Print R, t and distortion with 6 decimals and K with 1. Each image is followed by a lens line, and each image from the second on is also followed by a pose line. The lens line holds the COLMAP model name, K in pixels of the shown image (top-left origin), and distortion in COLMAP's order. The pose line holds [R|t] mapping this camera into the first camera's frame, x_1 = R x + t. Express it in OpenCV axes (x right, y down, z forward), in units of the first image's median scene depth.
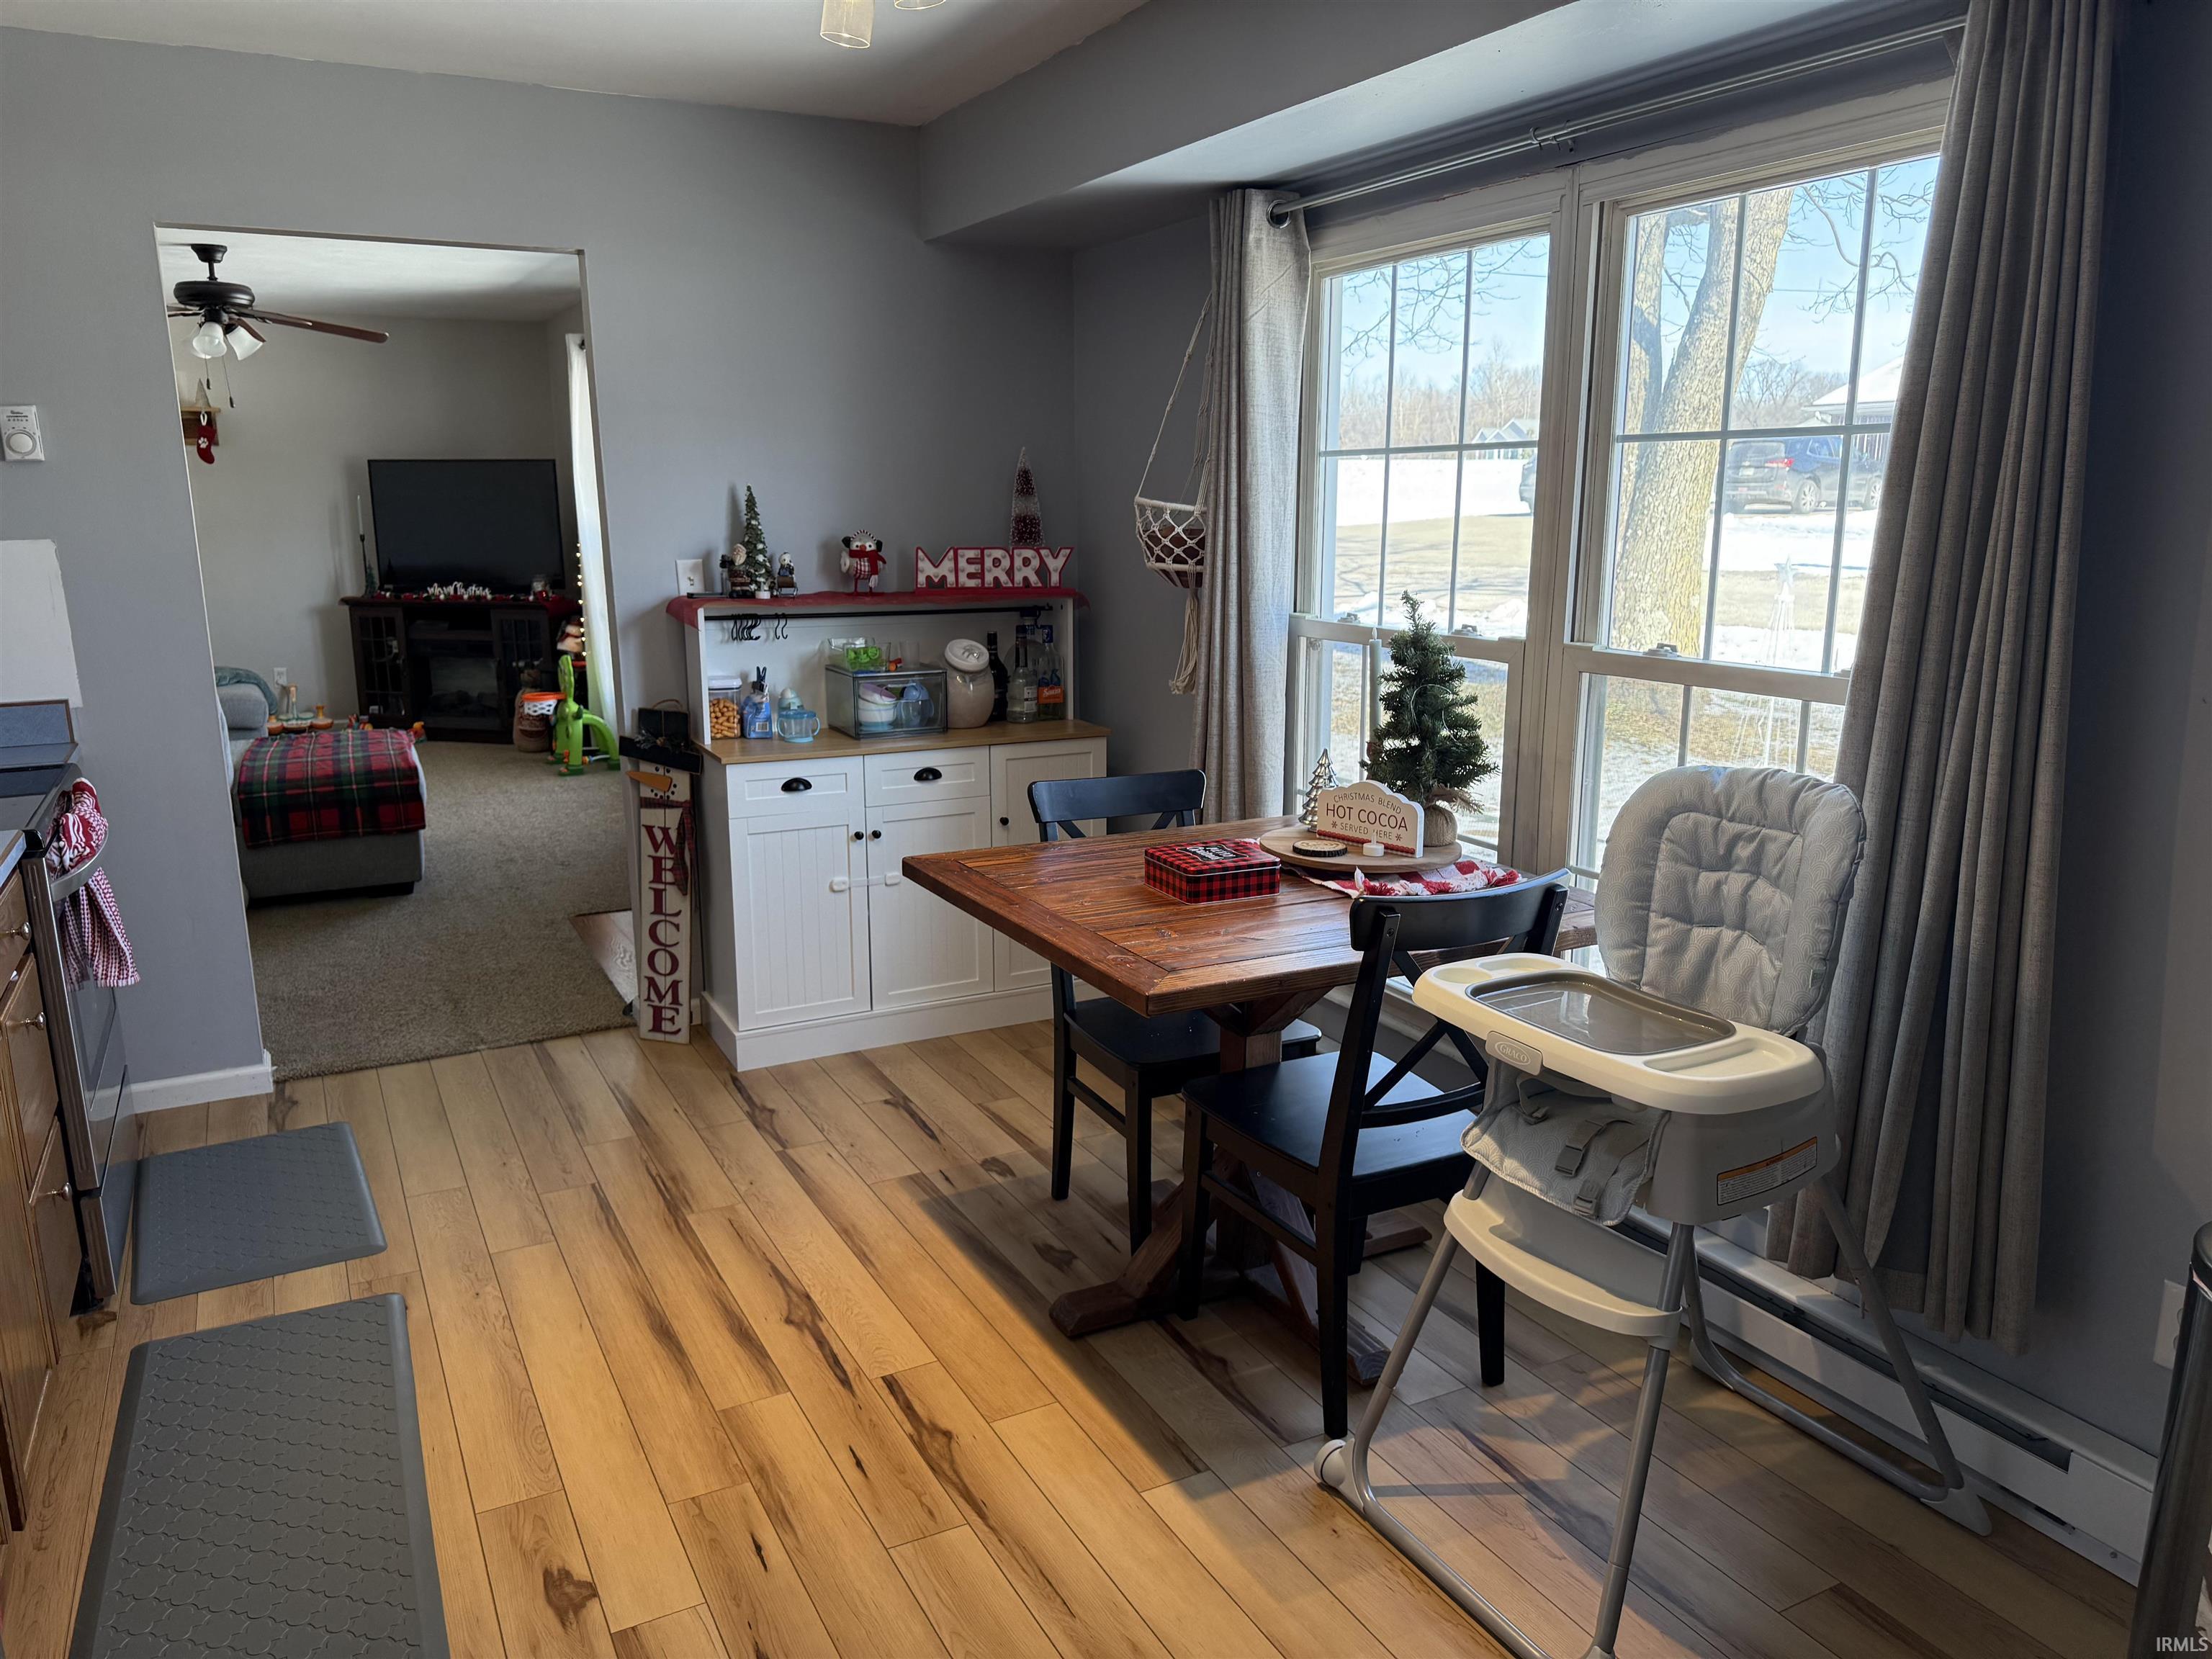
lens RADIAL K [[1558.1, 0, 1098.5], [0, 1558.1, 832.0], [0, 0, 1]] dist [0.004169, -0.012264]
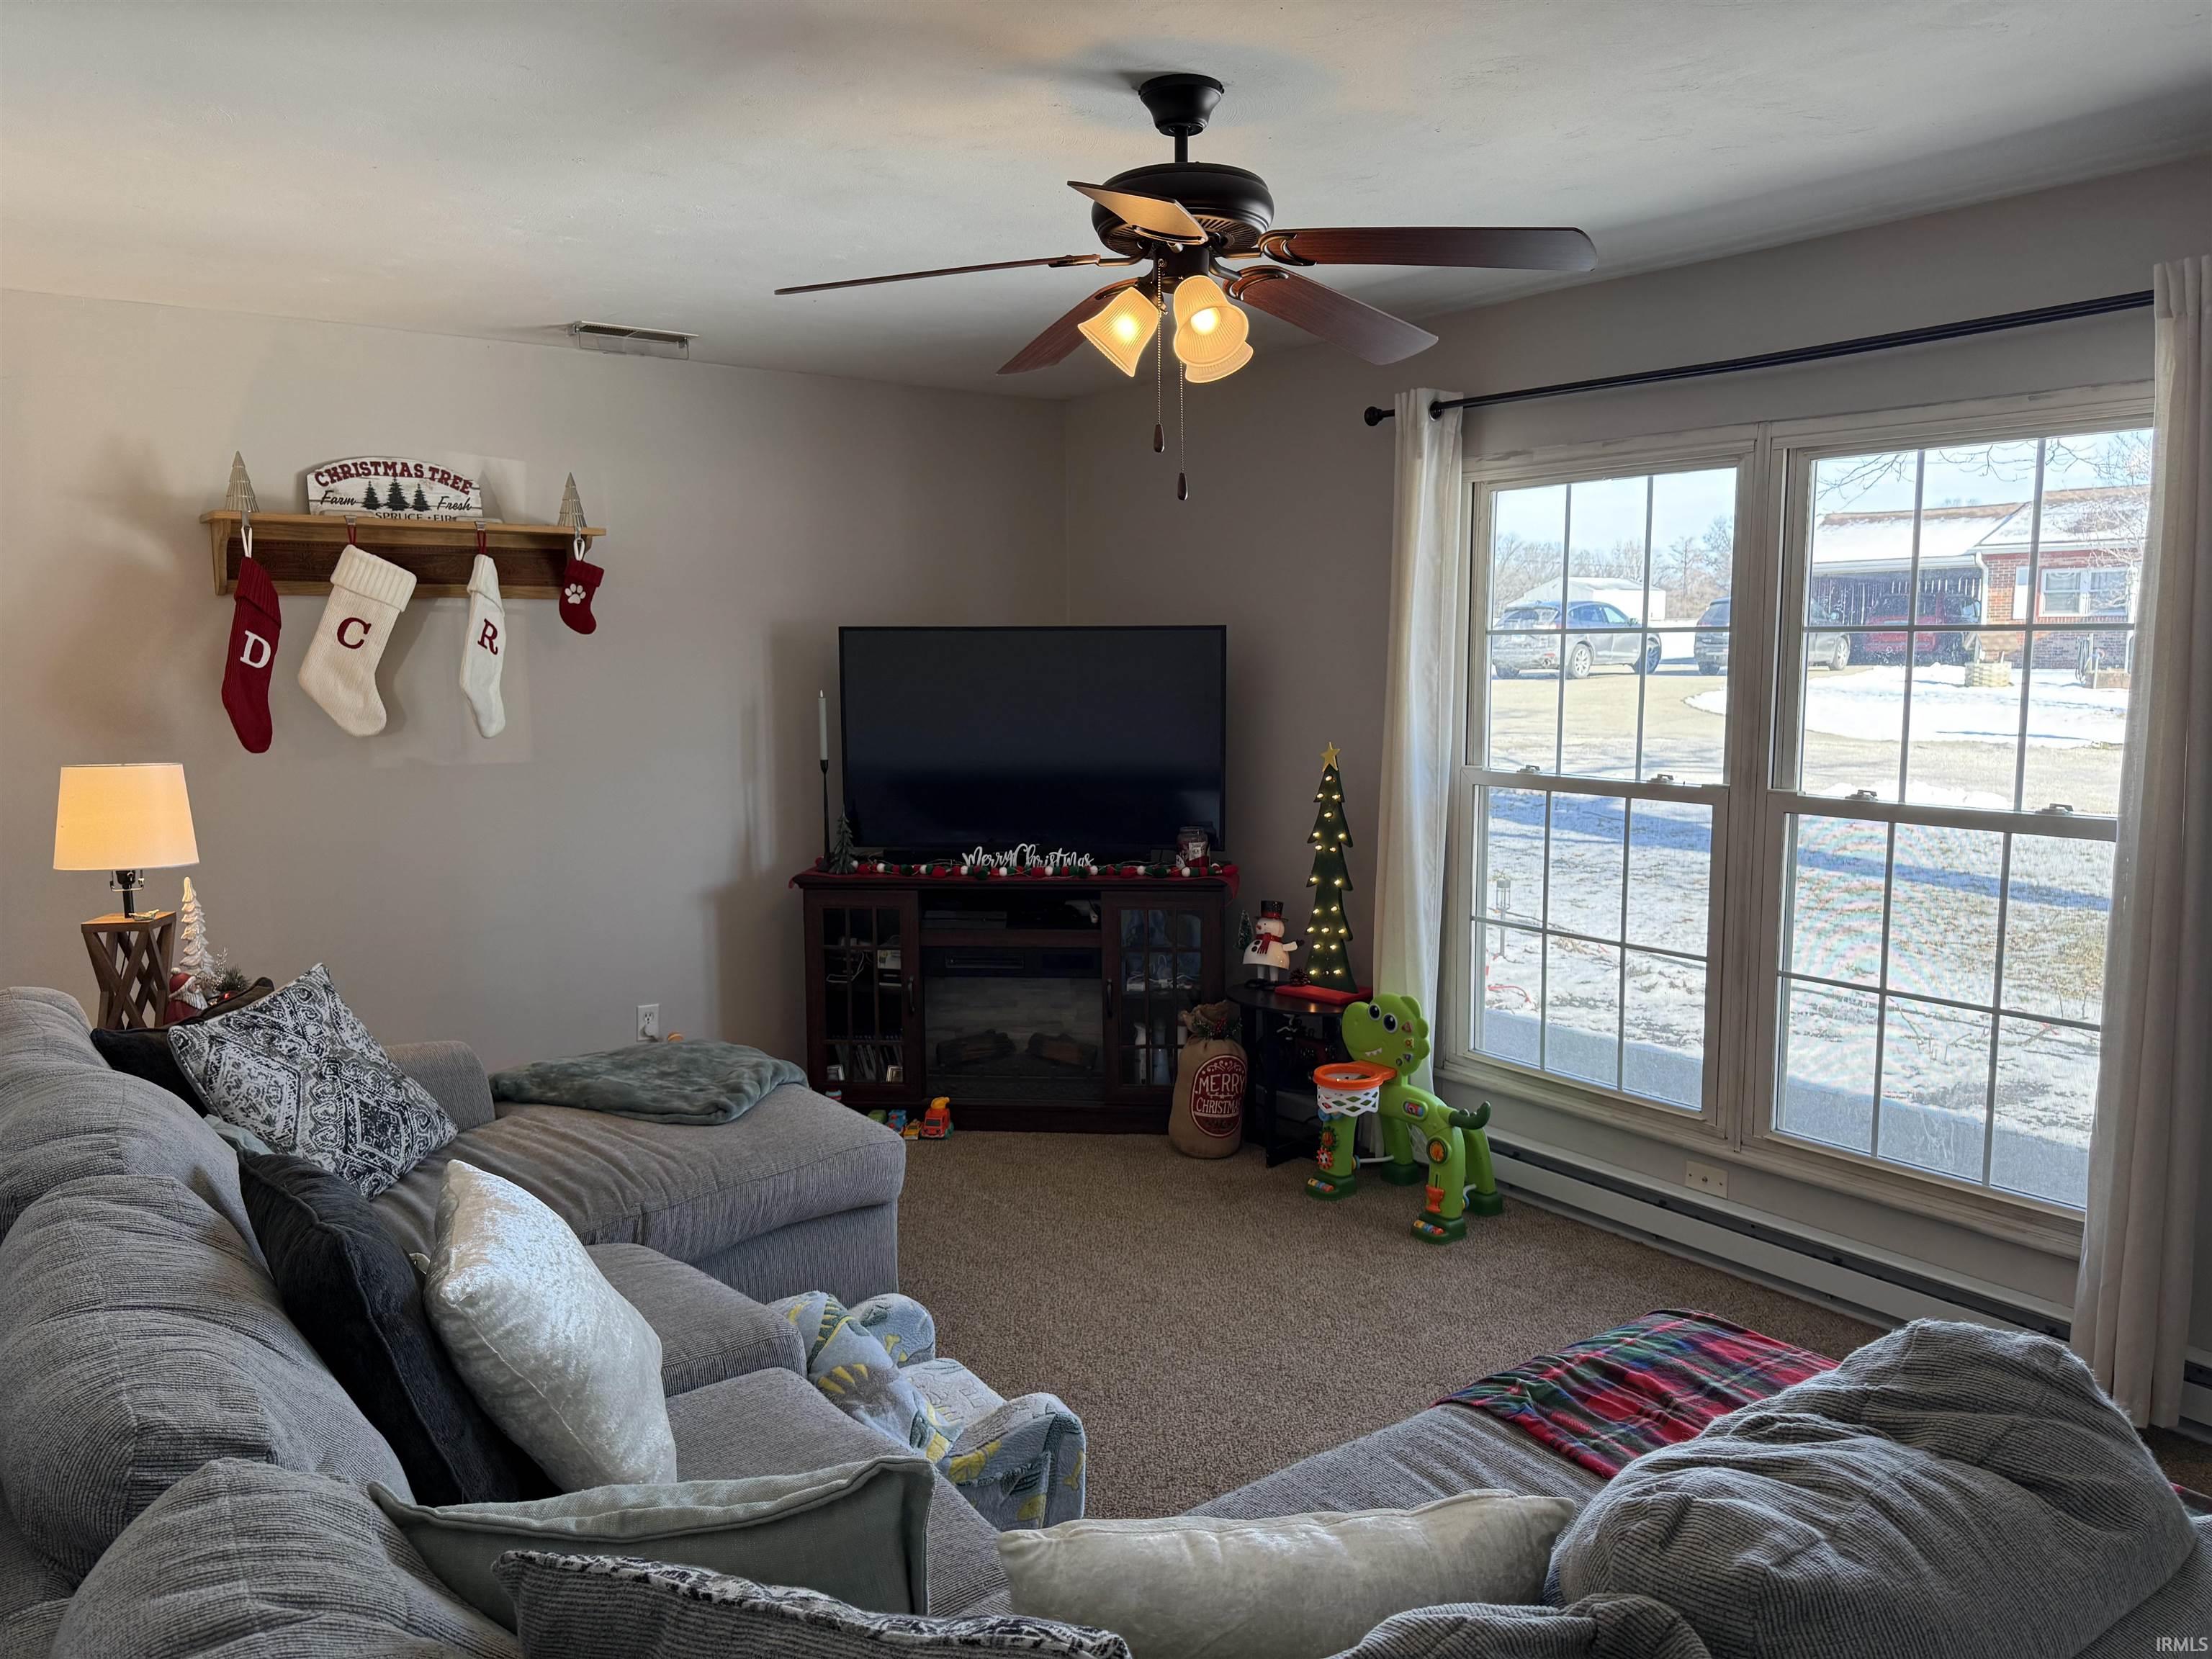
lens RADIAL K [[1558.1, 0, 1098.5], [0, 1558.1, 832.0], [0, 0, 1]] dist [0.004169, -0.012264]
pose [[0.986223, -0.028230, 0.162995, -0.470035], [0.043702, 0.994788, -0.092127, -0.111001], [-0.159545, 0.097981, 0.982316, 0.451620]]
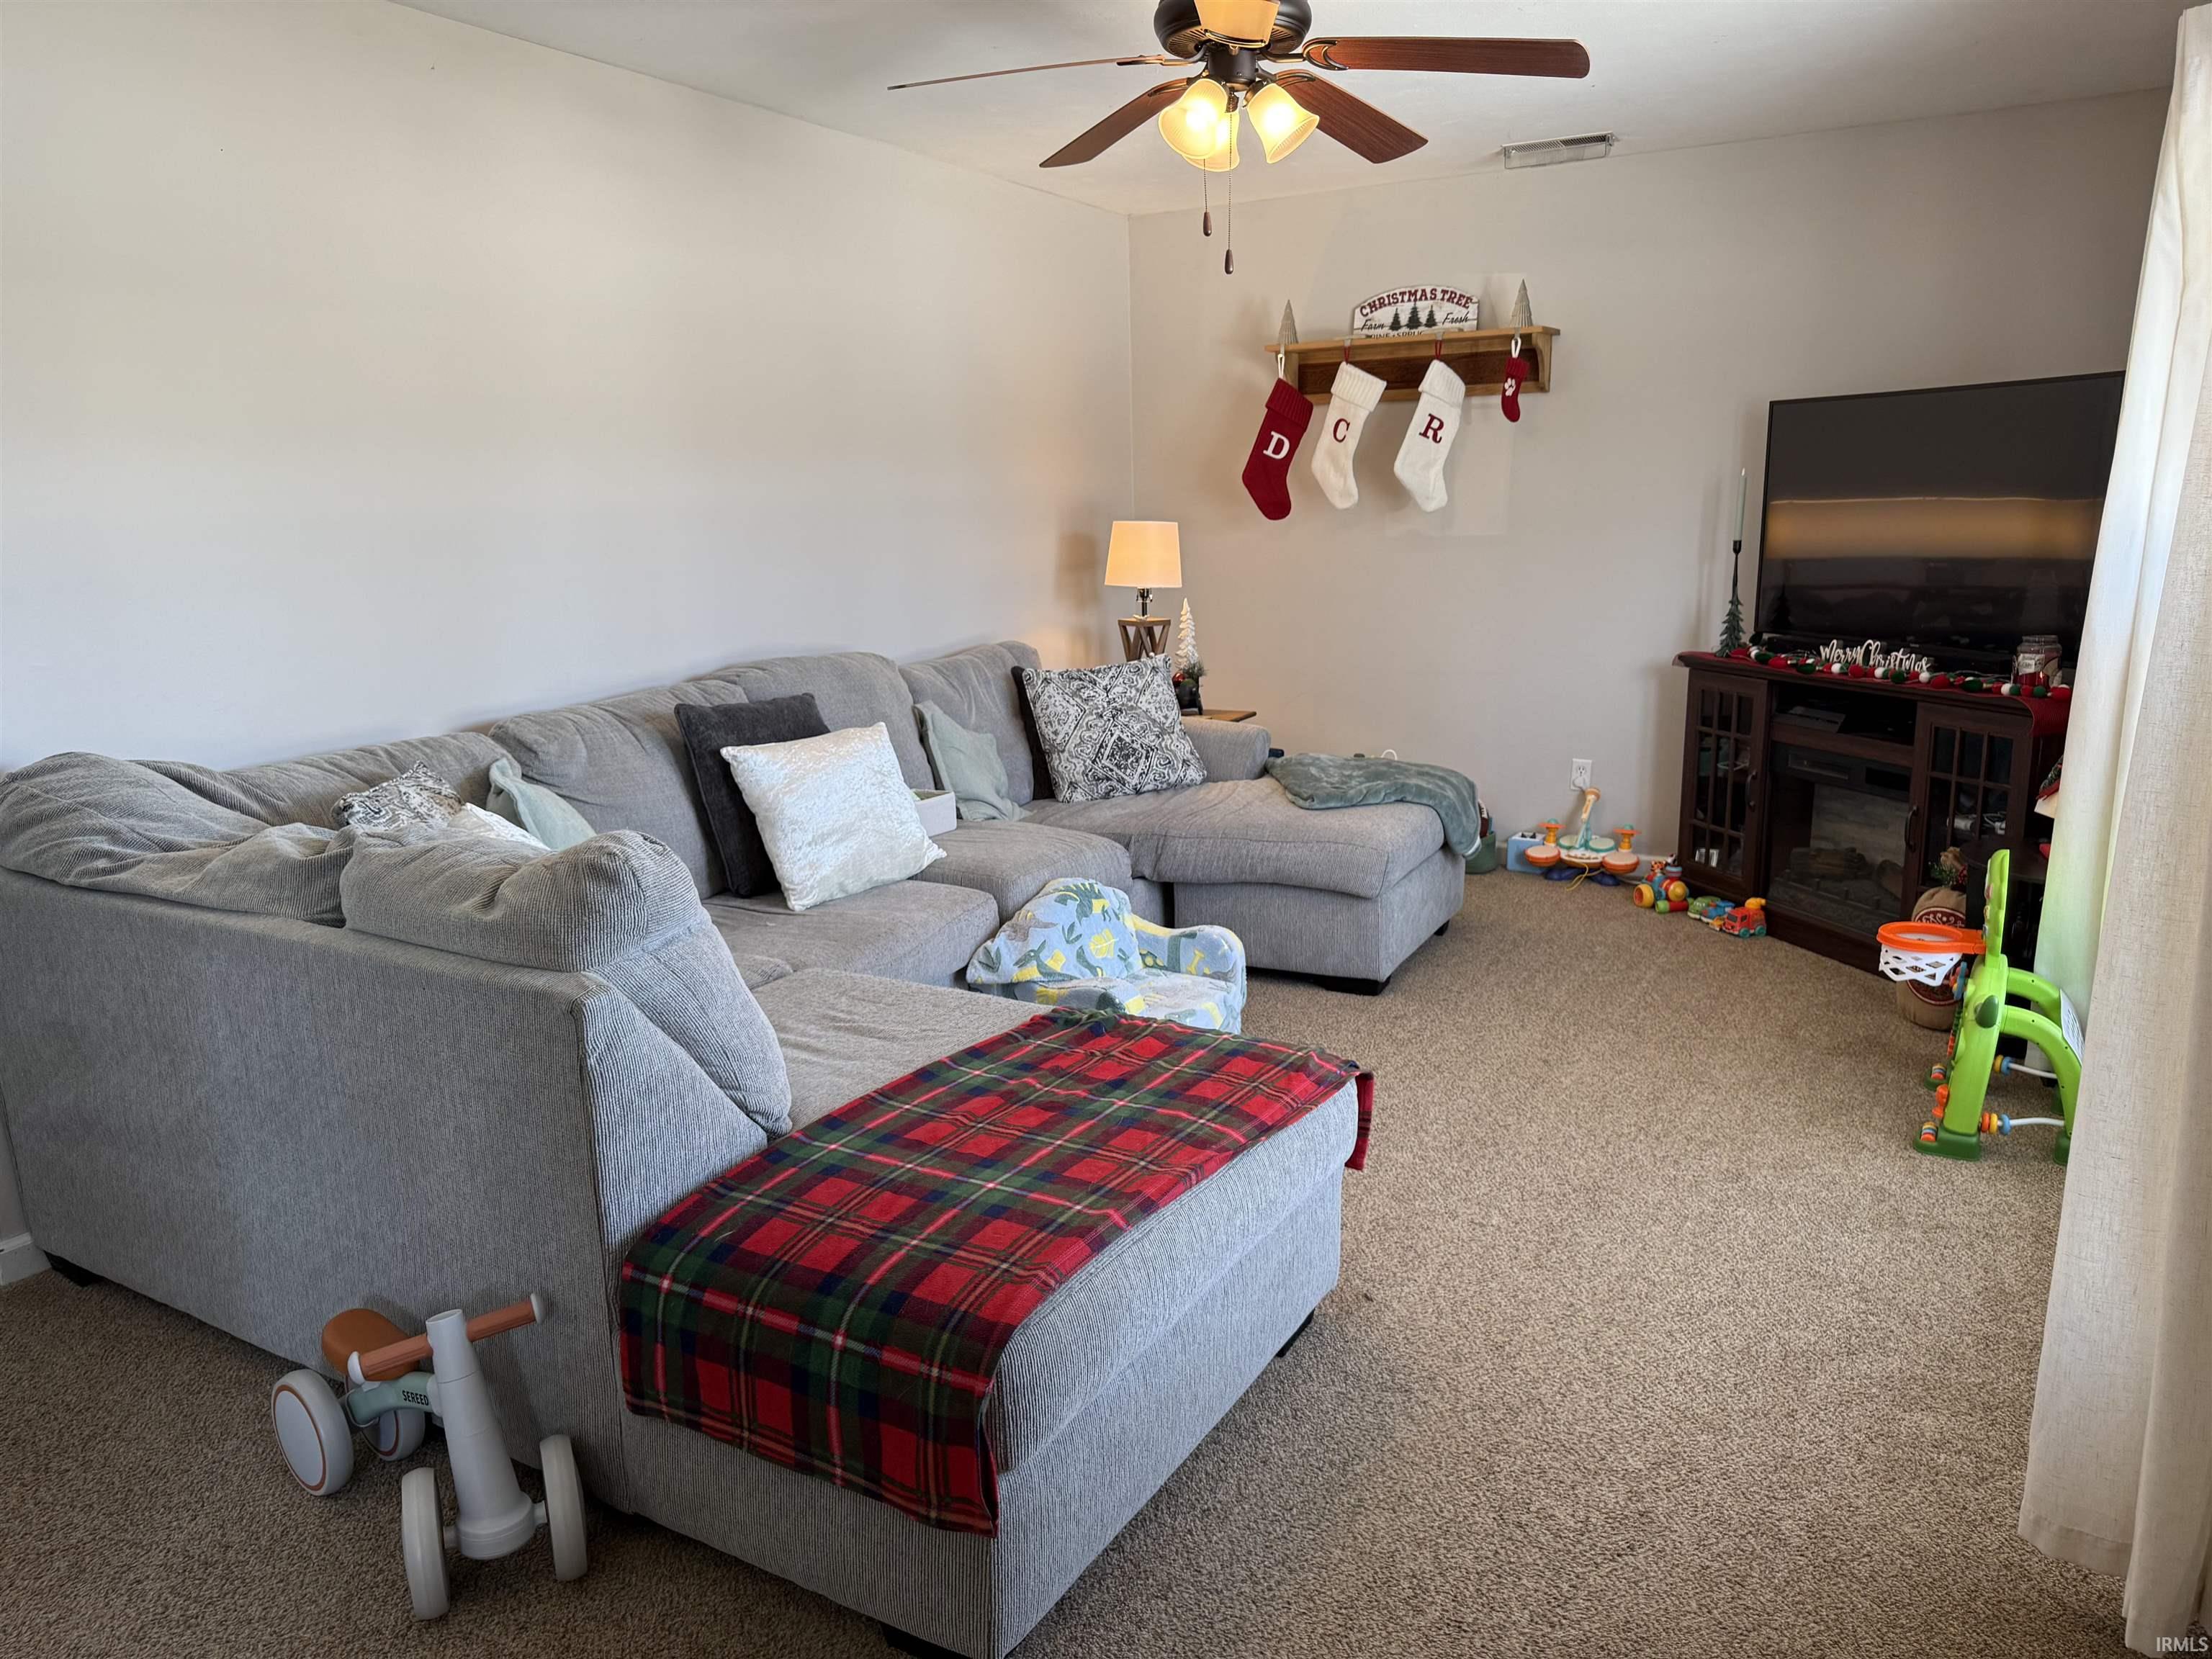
lens RADIAL K [[1559.5, 0, 1100.9], [0, 1559.5, 840.1], [0, 0, 1]] dist [0.084419, -0.108232]
pose [[0.530291, 0.165668, -0.831472, -0.115295], [-0.159089, 0.982746, 0.094347, -0.105324], [0.832756, 0.082246, 0.547497, 0.526191]]
